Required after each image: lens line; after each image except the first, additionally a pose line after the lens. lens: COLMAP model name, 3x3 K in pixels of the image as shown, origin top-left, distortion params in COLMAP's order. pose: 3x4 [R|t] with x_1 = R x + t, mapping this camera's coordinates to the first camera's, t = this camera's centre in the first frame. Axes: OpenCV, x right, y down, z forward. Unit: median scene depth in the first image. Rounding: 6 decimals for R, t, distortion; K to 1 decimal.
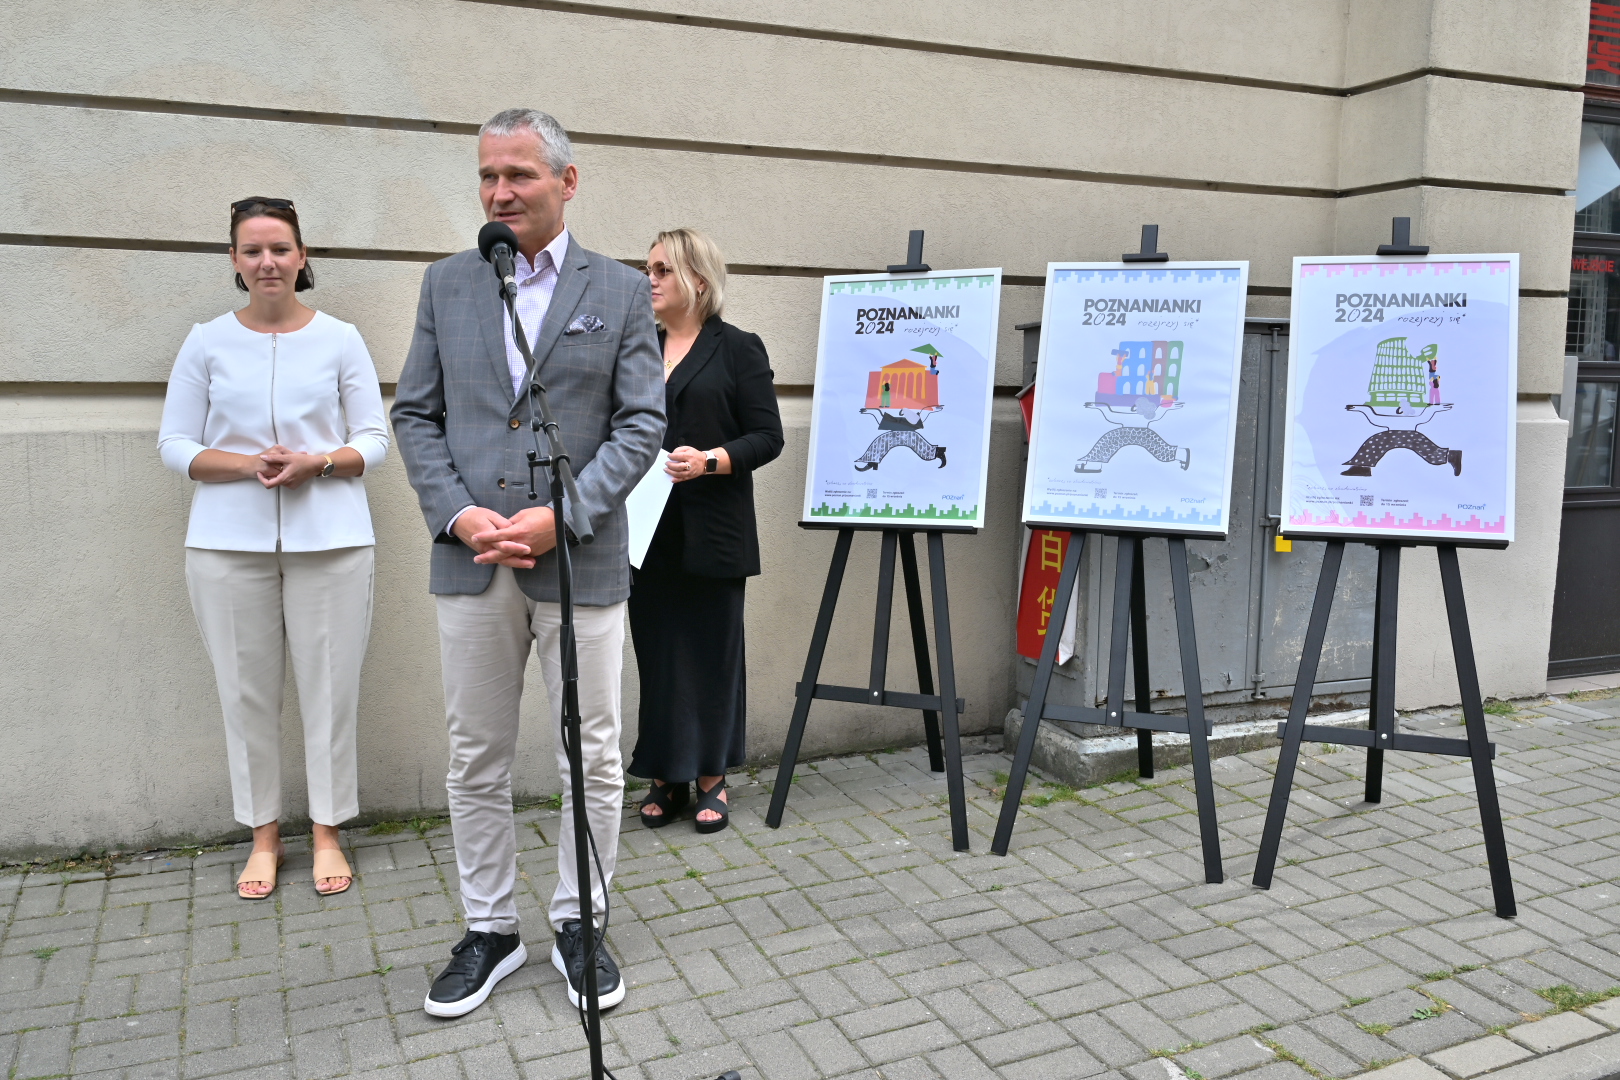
lens RADIAL K [[1392.5, 0, 802.3], [0, 1392.5, 535.4], [0, 0, 1]] dist [-0.006231, 0.004295]
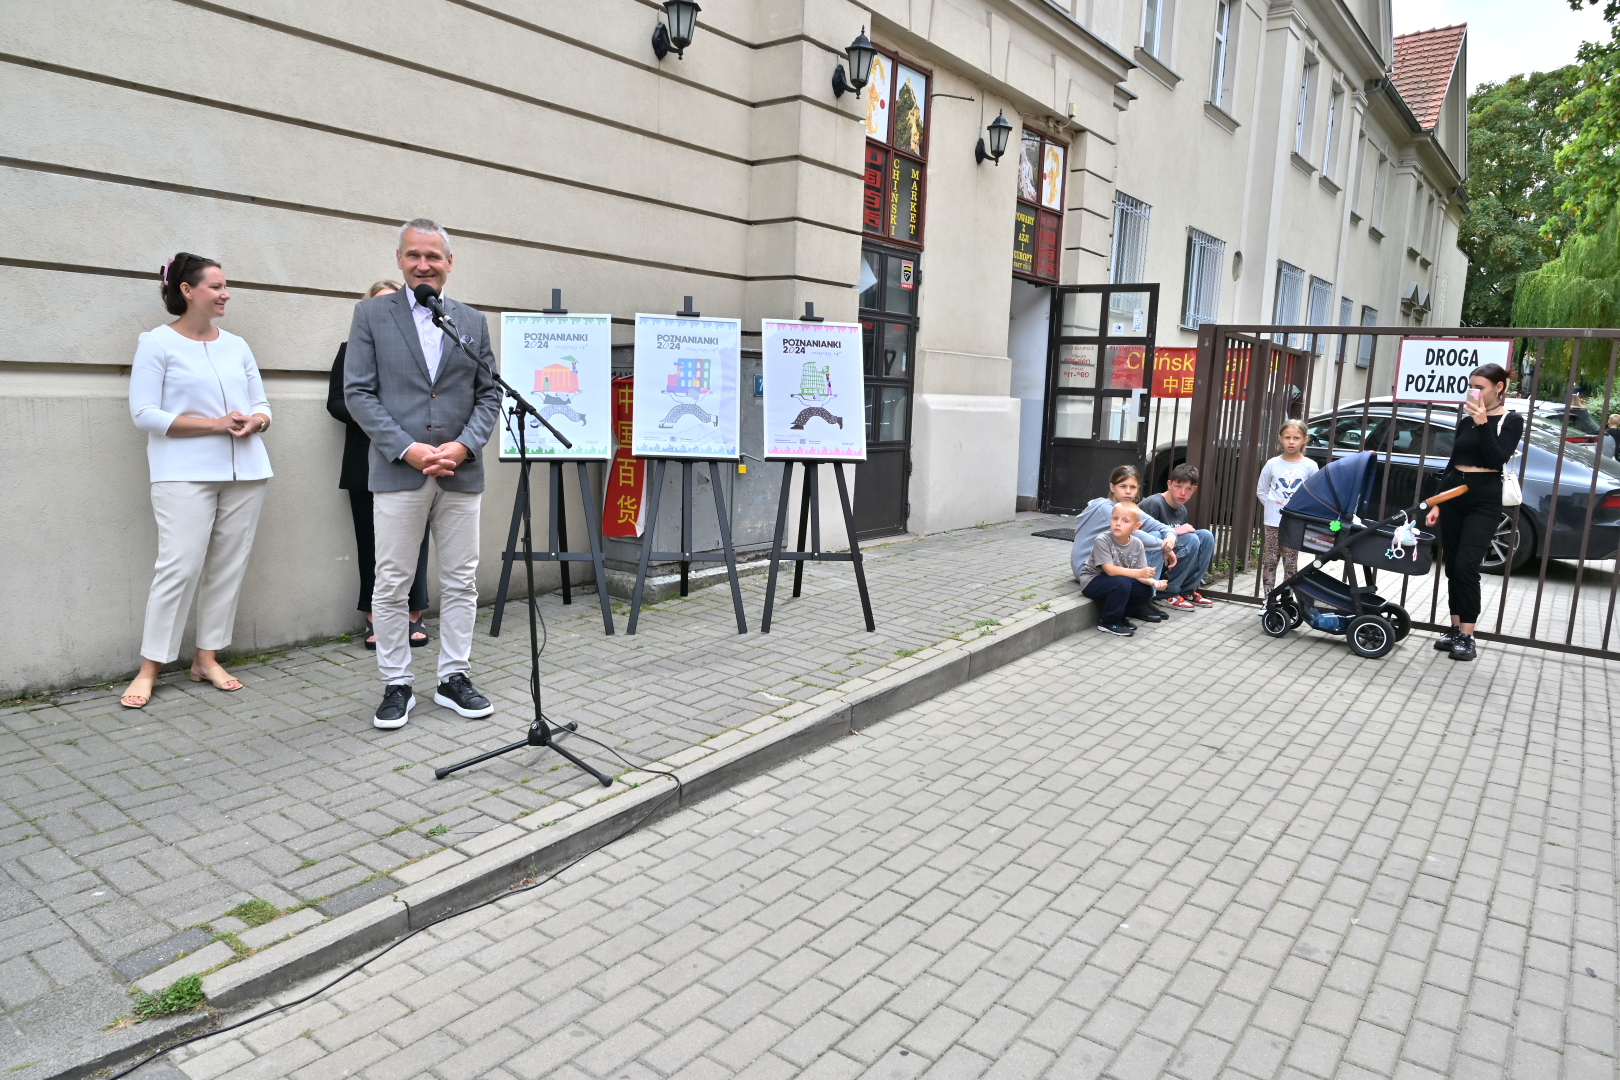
lens RADIAL K [[1071.9, 0, 813.3], [0, 1071.9, 546.4], [0, 0, 1]] dist [-0.007475, -0.000824]
pose [[0.859801, -0.052473, 0.507927, -0.365620], [0.030351, 0.998199, 0.051744, 0.045122], [-0.509727, -0.029073, 0.859845, -0.345653]]
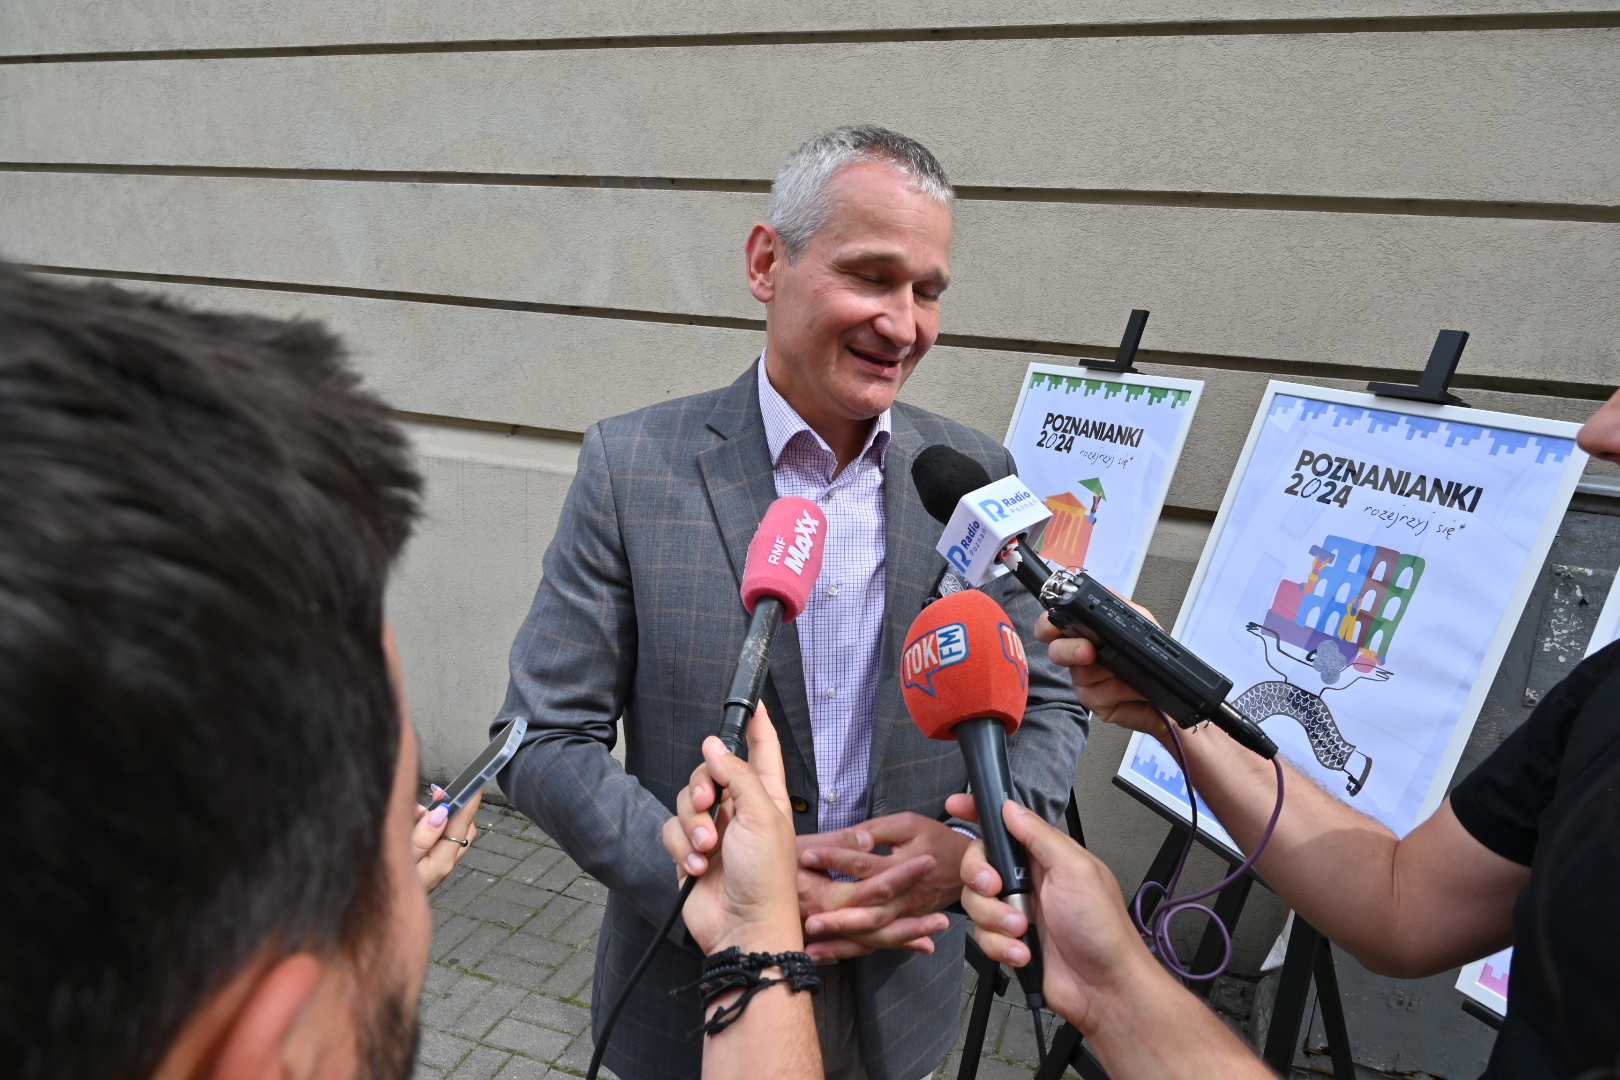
lens RADIAL K [[1071.9, 0, 813.3], [0, 1071.9, 546.4], [0, 0, 1]] dist [-0.007475, -0.000824]
pose [[0.714444, 0.196472, -0.671542, 0.378749], [-0.135456, 0.980448, 0.142738, -0.170658], [0.686456, -0.011014, 0.727088, 0.537987]]
